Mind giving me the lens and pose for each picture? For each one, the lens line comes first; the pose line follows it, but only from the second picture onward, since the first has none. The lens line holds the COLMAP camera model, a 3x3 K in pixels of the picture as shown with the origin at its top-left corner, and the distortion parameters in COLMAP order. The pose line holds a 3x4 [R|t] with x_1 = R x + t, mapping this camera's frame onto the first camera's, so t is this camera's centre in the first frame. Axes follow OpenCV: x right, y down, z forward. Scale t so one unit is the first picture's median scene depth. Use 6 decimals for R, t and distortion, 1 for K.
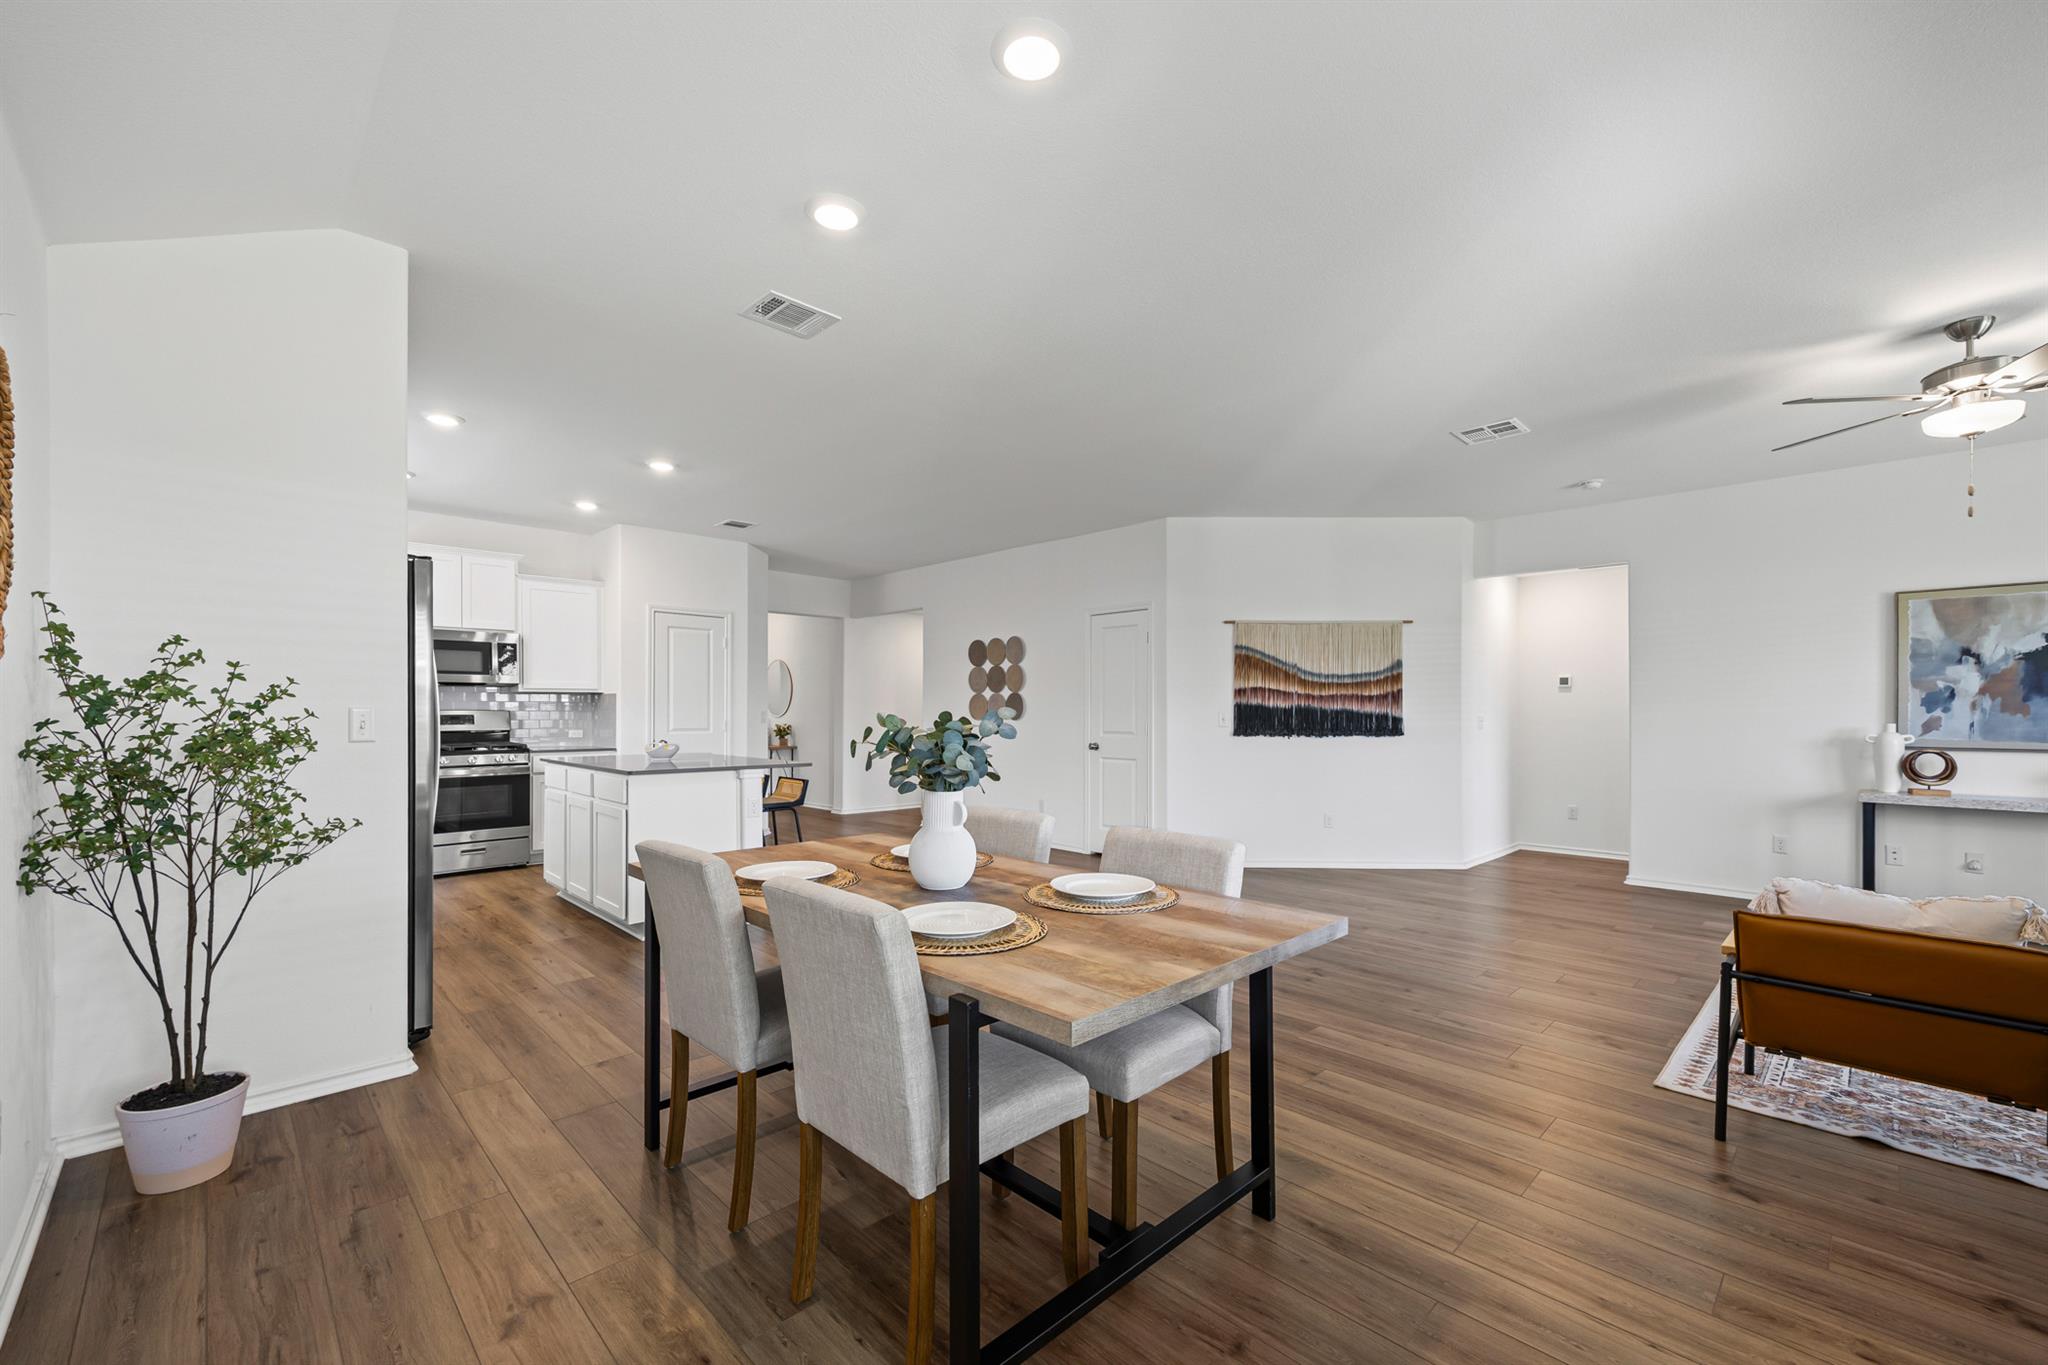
lens RADIAL K [[779.0, 0, 1024.0], [0, 779.0, 682.5], [0, 0, 1]] dist [0.000328, 0.000040]
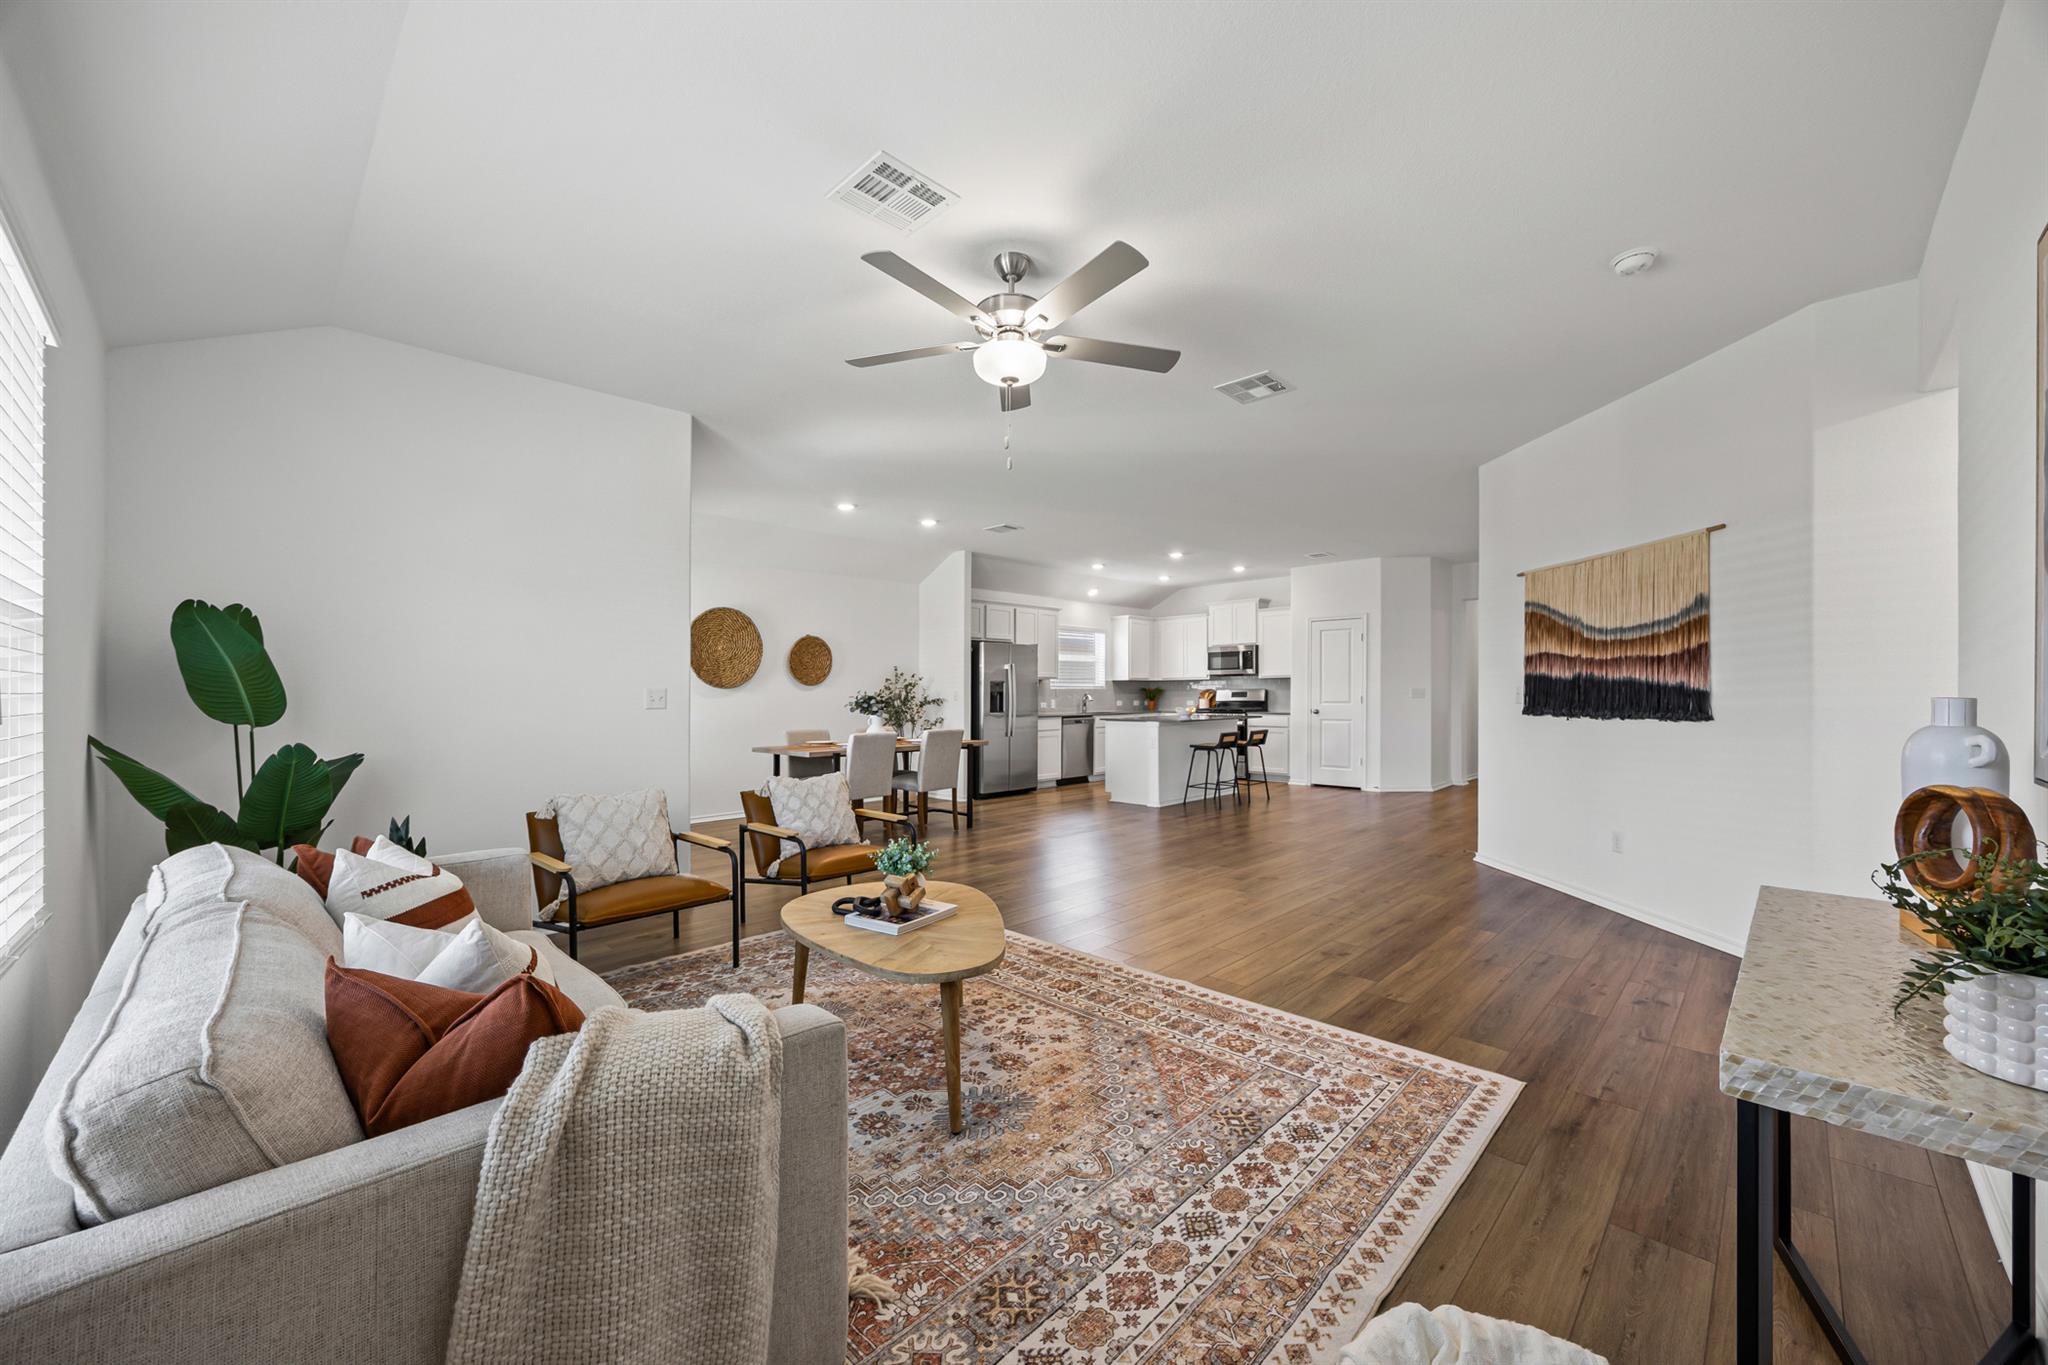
lens RADIAL K [[779.0, 0, 1024.0], [0, 779.0, 682.5], [0, 0, 1]] dist [0.000328, 0.000040]
pose [[0.045828, -0.017065, -0.998804, 1.049470], [0.025017, 0.999560, -0.015930, 0.035120], [0.998636, -0.024257, 0.046234, 0.452635]]
